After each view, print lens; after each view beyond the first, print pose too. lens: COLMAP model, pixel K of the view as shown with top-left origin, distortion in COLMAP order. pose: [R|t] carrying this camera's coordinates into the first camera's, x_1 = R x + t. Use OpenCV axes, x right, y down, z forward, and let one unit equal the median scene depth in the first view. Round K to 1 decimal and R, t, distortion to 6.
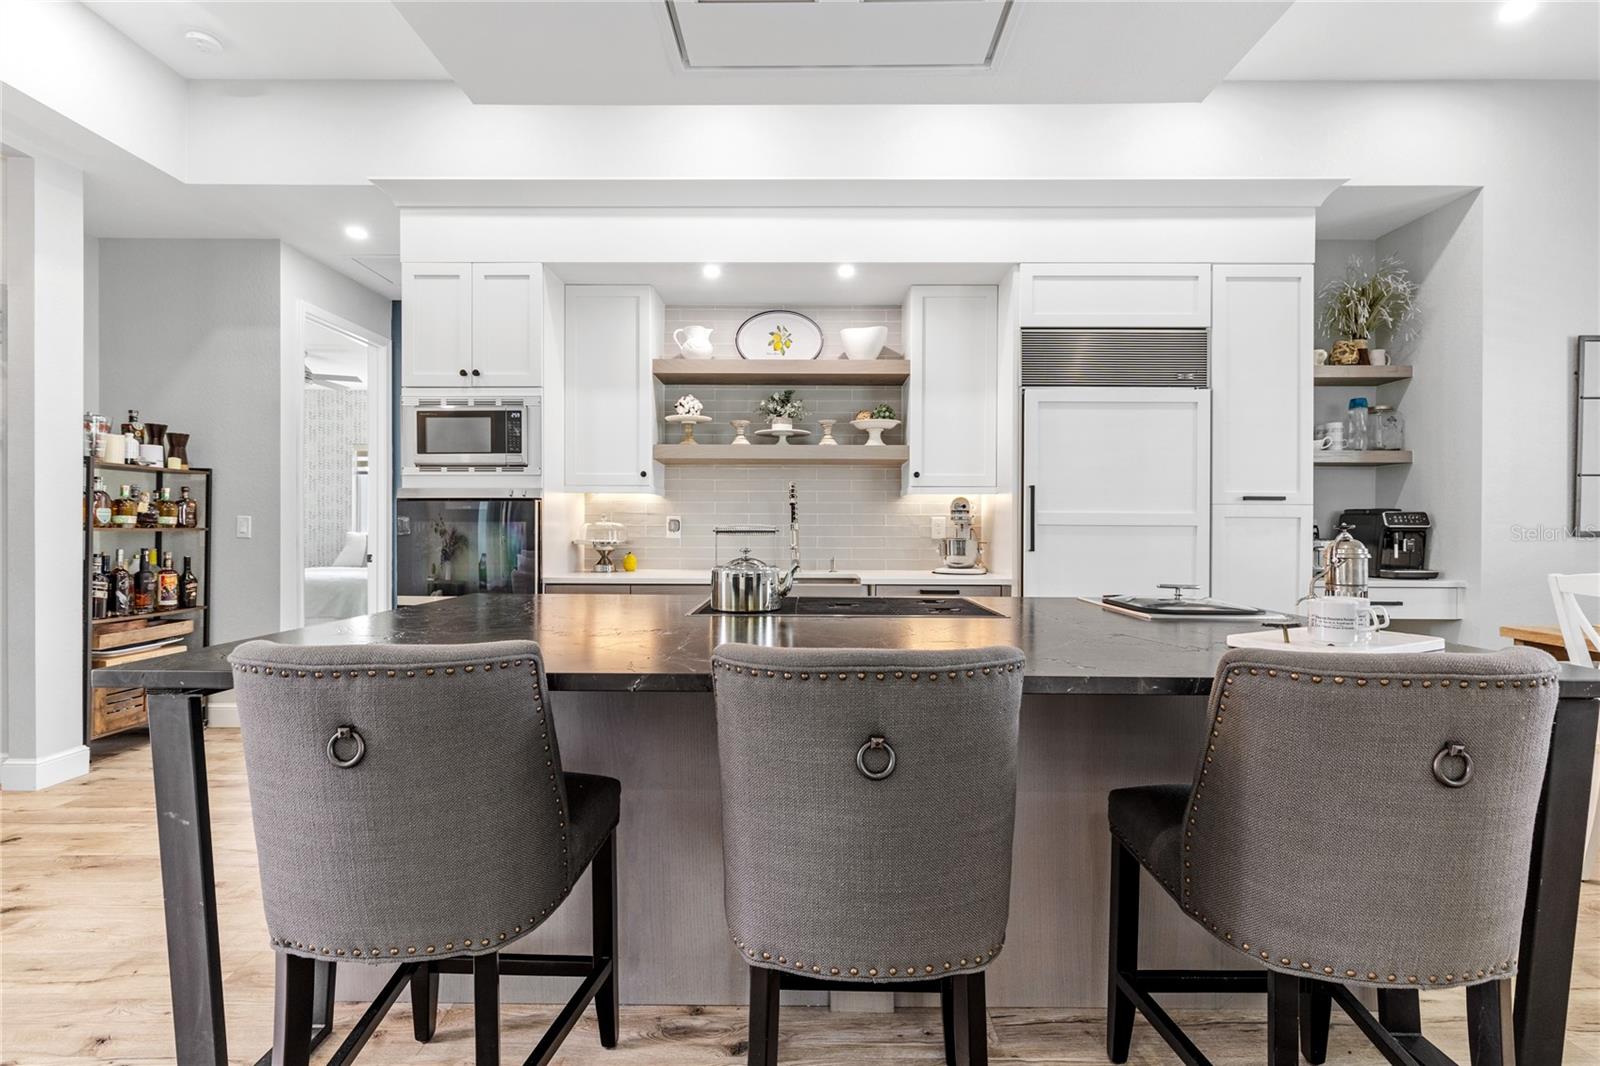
lens RADIAL K [[721.8, 0, 800.0], [0, 721.8, 533.0], [0, 0, 1]] dist [-0.000769, -0.000124]
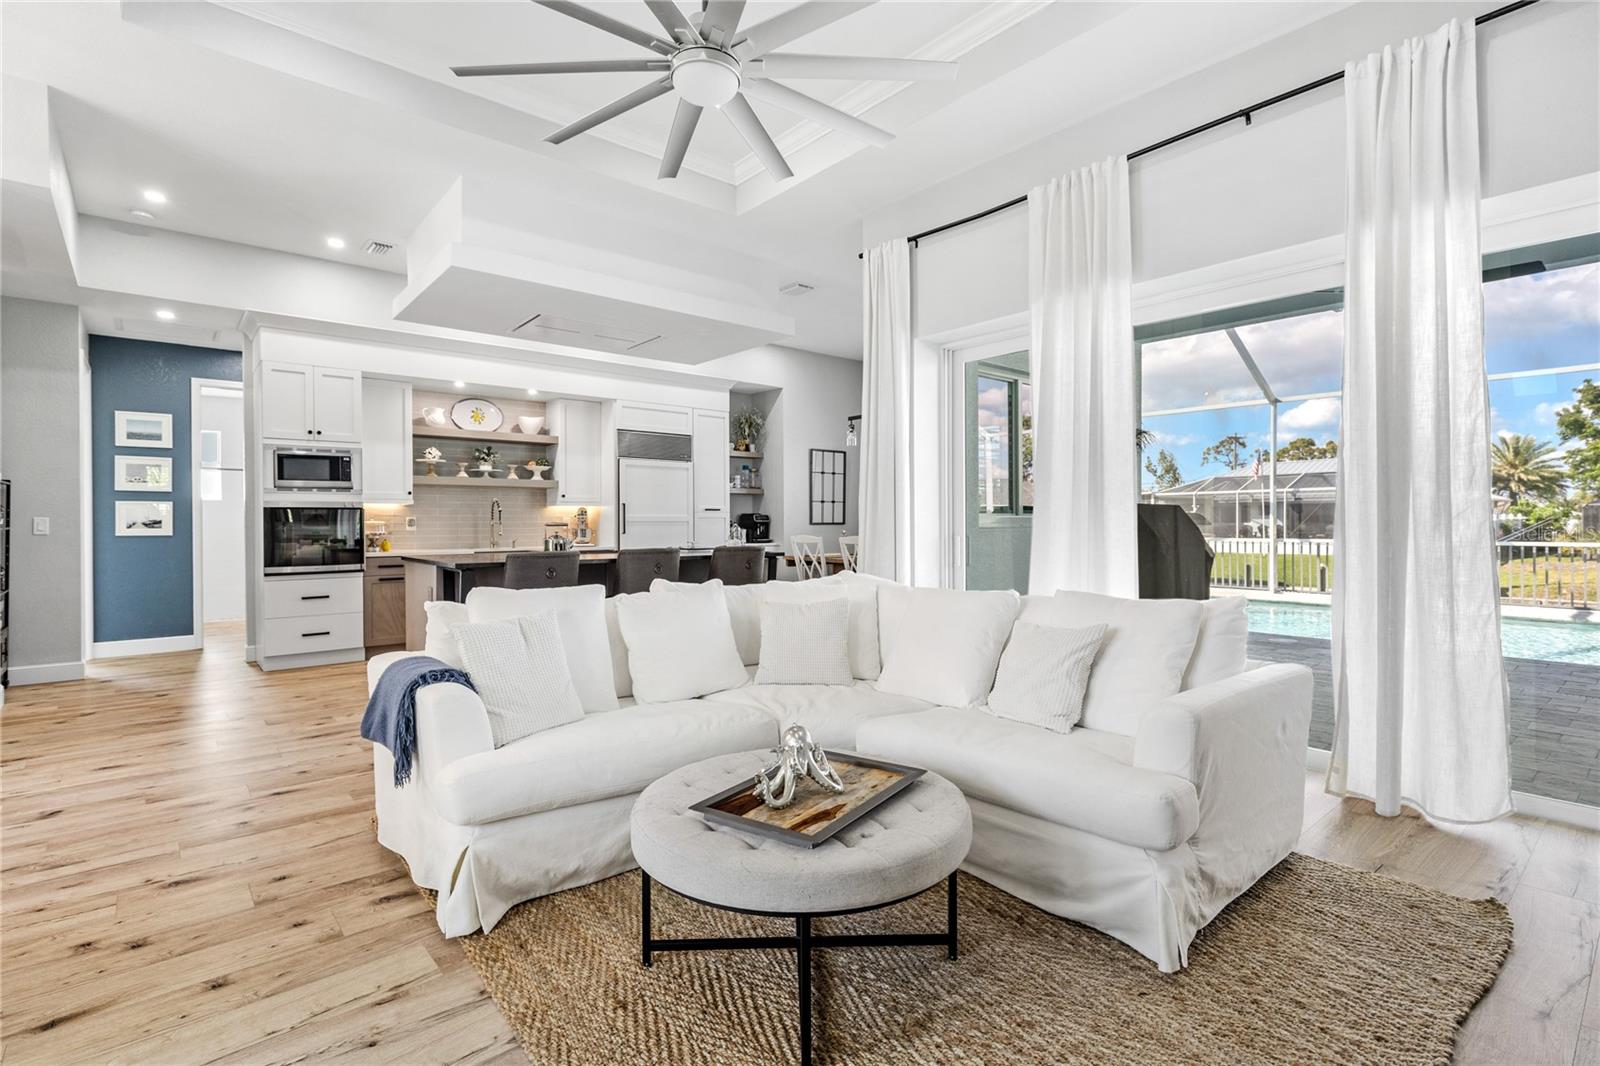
lens RADIAL K [[765.8, 0, 800.0], [0, 765.8, 533.0], [0, 0, 1]] dist [0.035609, 0.000023]
pose [[0.759215, -0.015649, 0.650651, -0.692489], [0.011287, 0.999877, 0.010878, 0.003645], [-0.650741, -0.000914, 0.759299, -0.975549]]
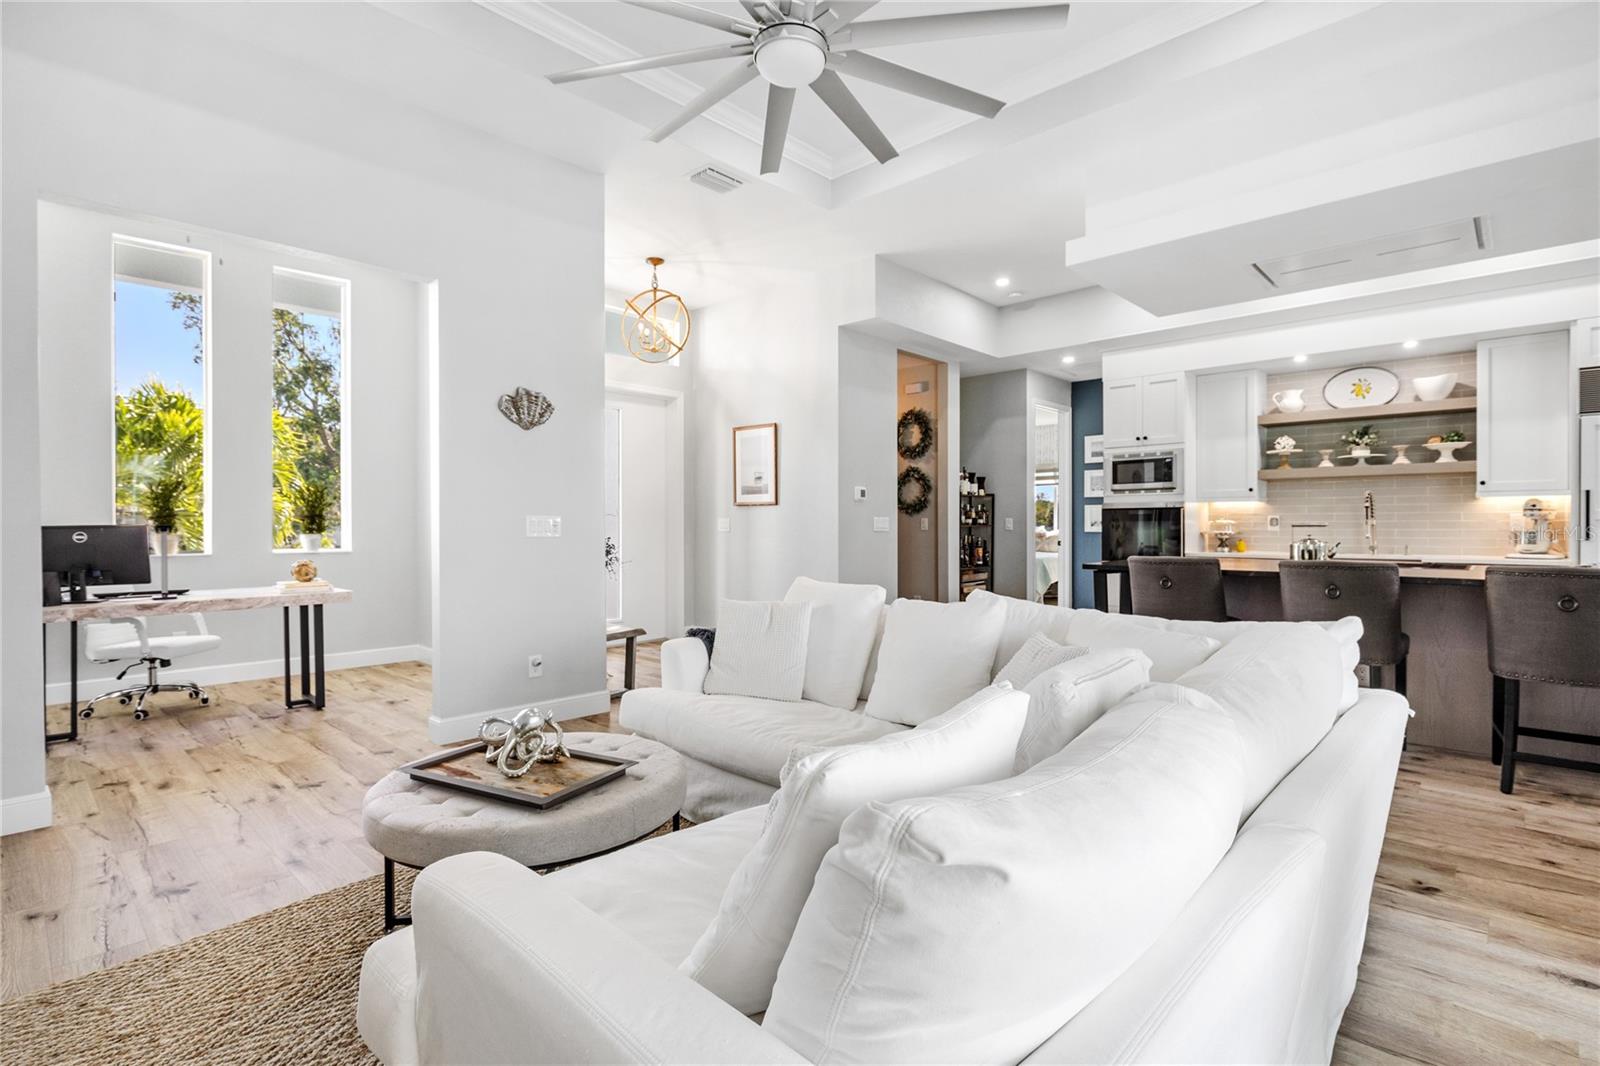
lens RADIAL K [[759.5, 0, 797.7], [0, 759.5, 528.1], [0, 0, 1]] dist [-0.007401, 0.000076]
pose [[0.734313, -0.000837, -0.678810, 0.175302], [0.000096, 0.999999, -0.001129, 0.003947], [0.678811, 0.000764, 0.734313, -0.865957]]
